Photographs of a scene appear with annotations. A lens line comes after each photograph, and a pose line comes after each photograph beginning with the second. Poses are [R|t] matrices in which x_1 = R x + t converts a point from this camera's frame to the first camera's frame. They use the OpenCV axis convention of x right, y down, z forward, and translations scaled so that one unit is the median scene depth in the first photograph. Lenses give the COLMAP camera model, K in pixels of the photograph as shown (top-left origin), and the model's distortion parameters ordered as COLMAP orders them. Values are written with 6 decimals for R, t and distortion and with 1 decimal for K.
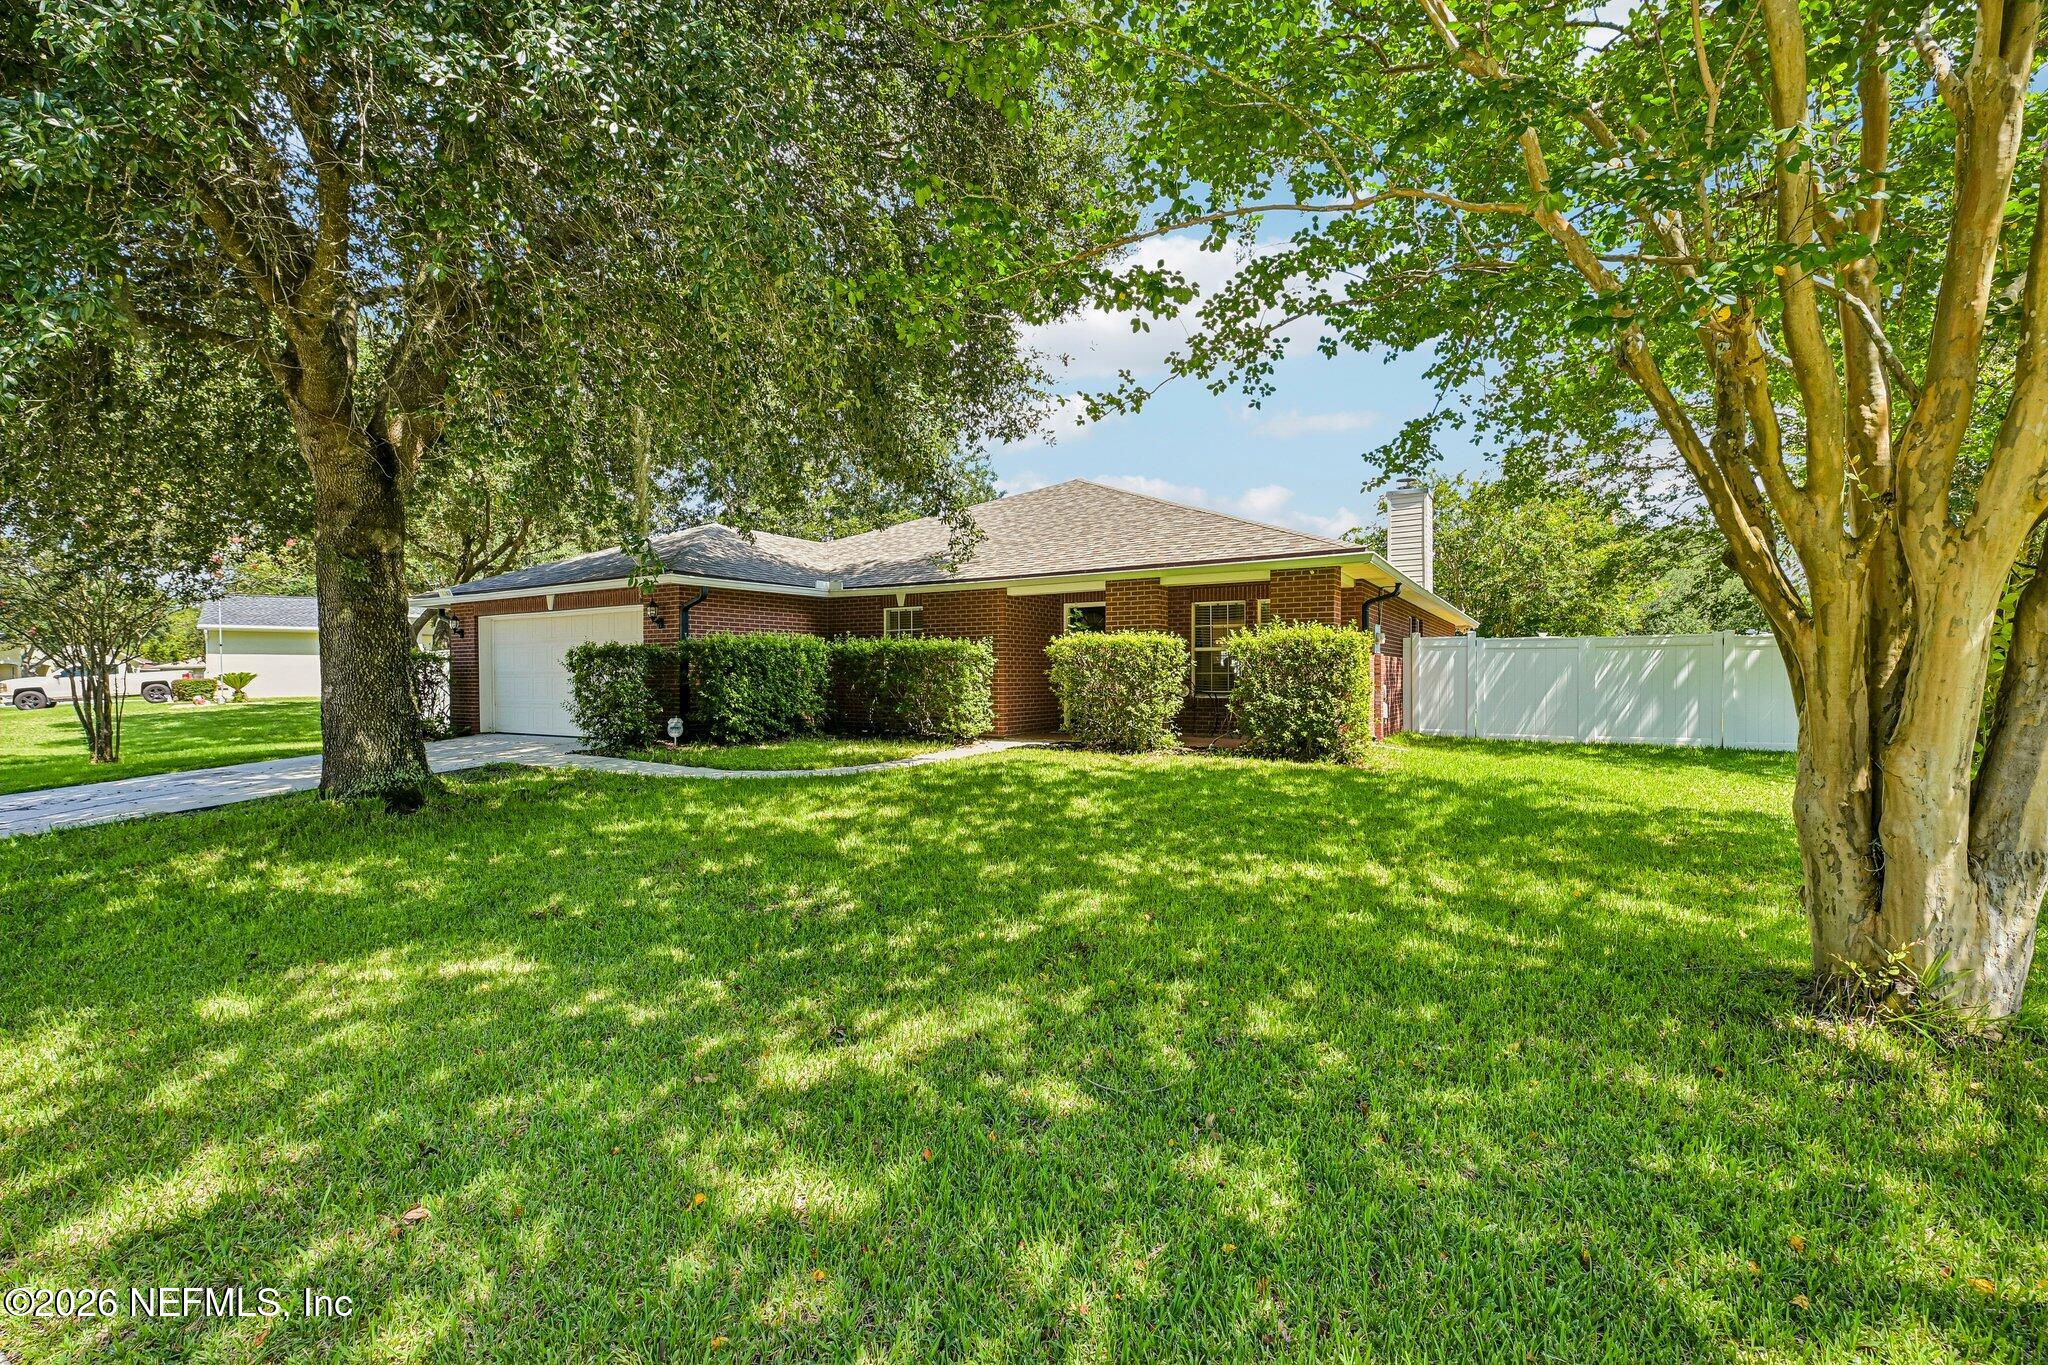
lens RADIAL K [[913.6, 0, 1030.1], [0, 913.6, 677.5], [0, 0, 1]] dist [0.001157, -0.000267]
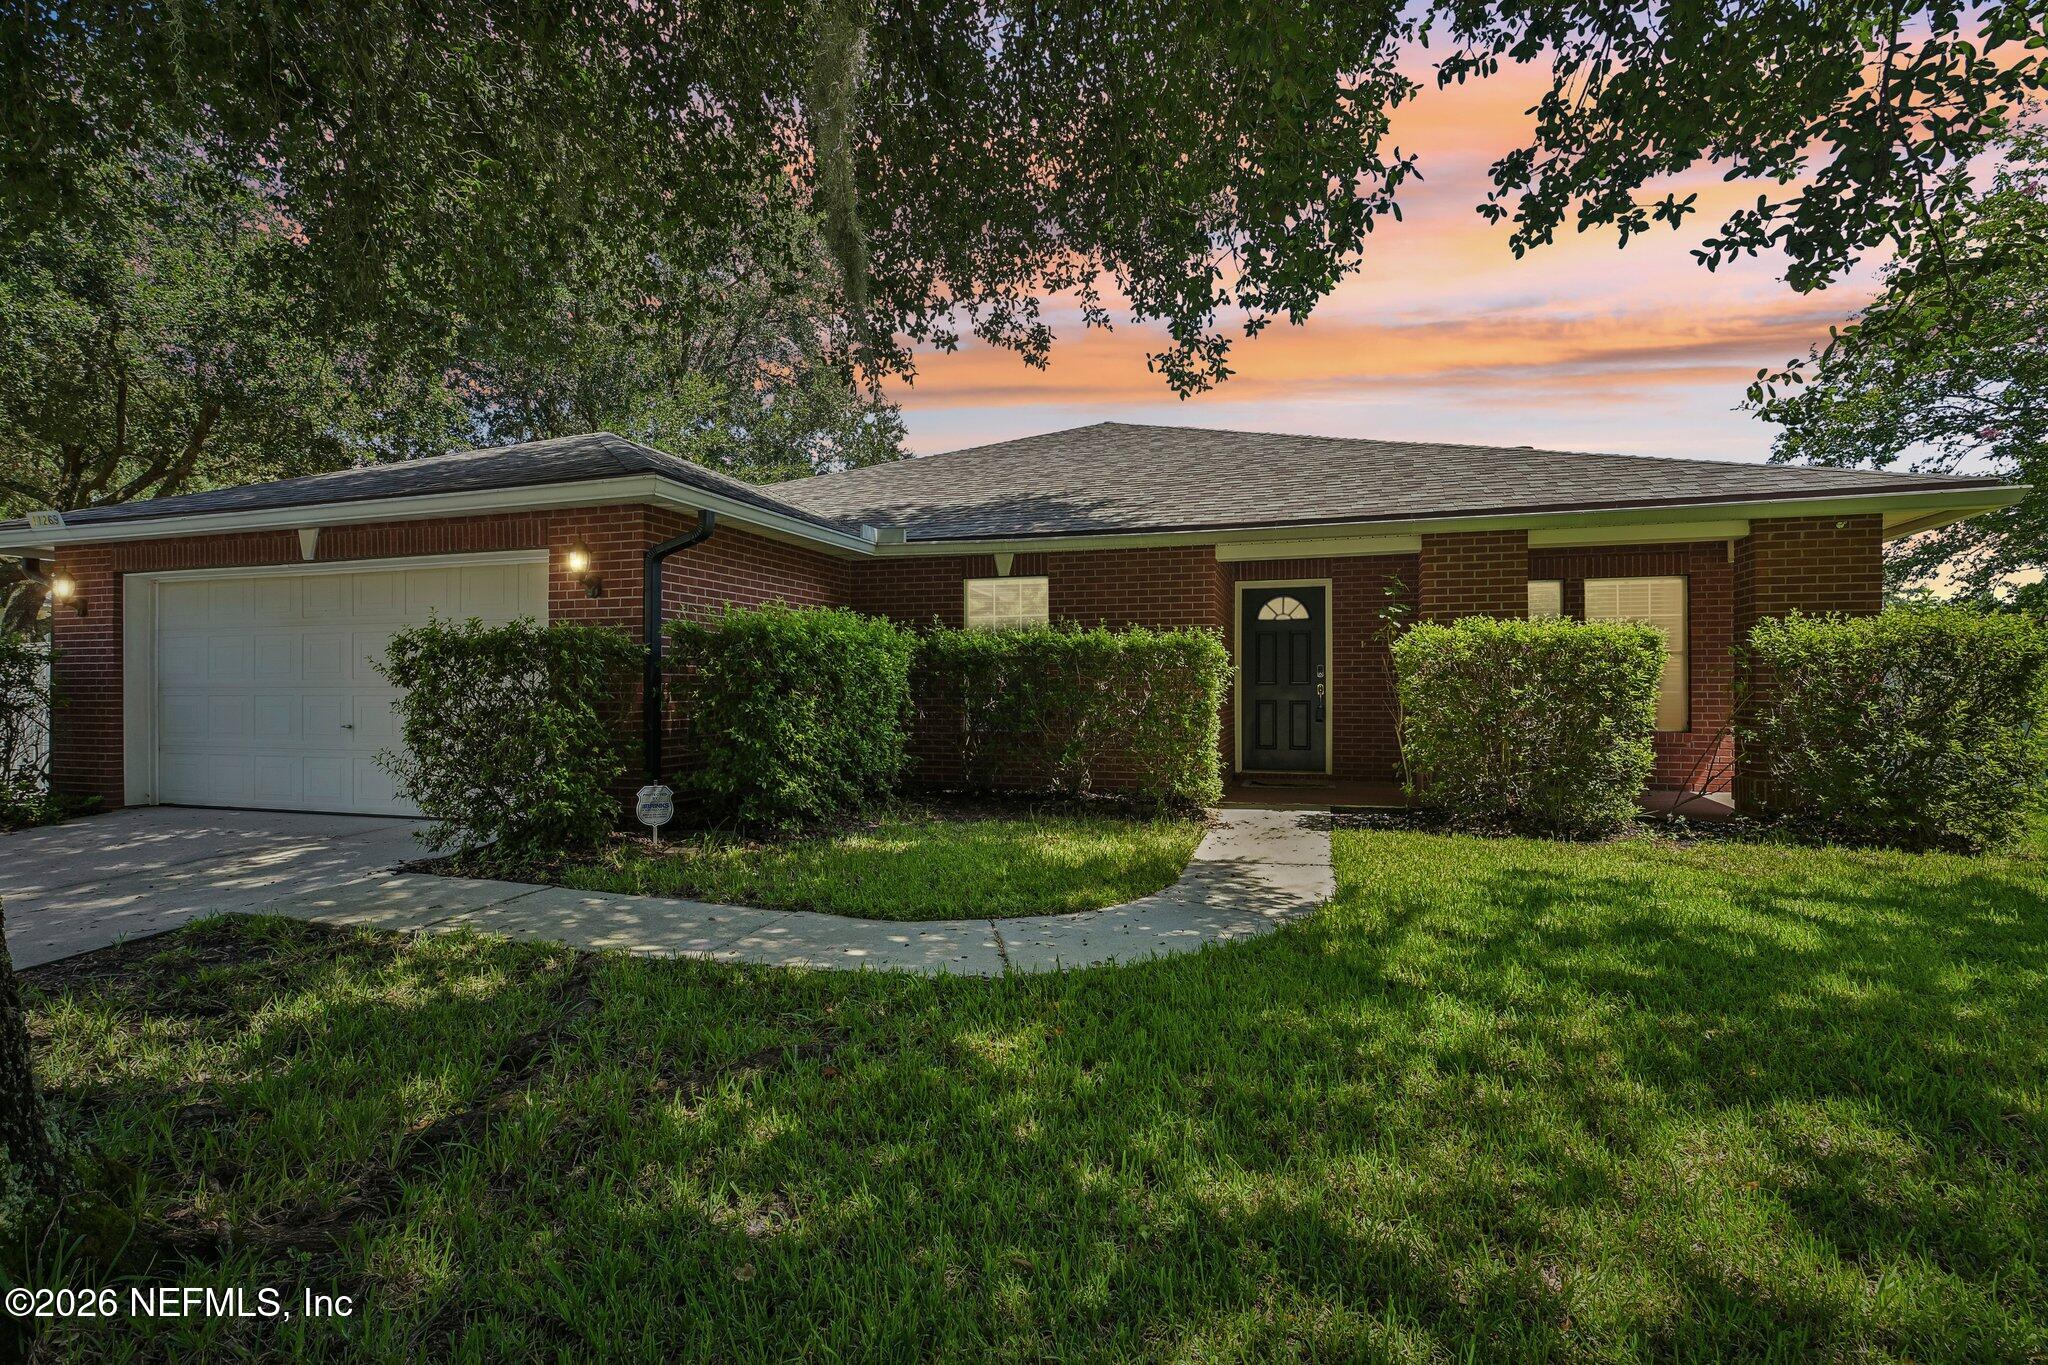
lens RADIAL K [[928.2, 0, 1015.2], [0, 928.2, 687.2], [0, 0, 1]] dist [0.000738, 0.000242]
pose [[0.967561, 0.002976, 0.252621, -0.325984], [-0.001898, 0.999988, -0.004512, -0.004199], [-0.252631, 0.003886, 0.967555, 0.484397]]
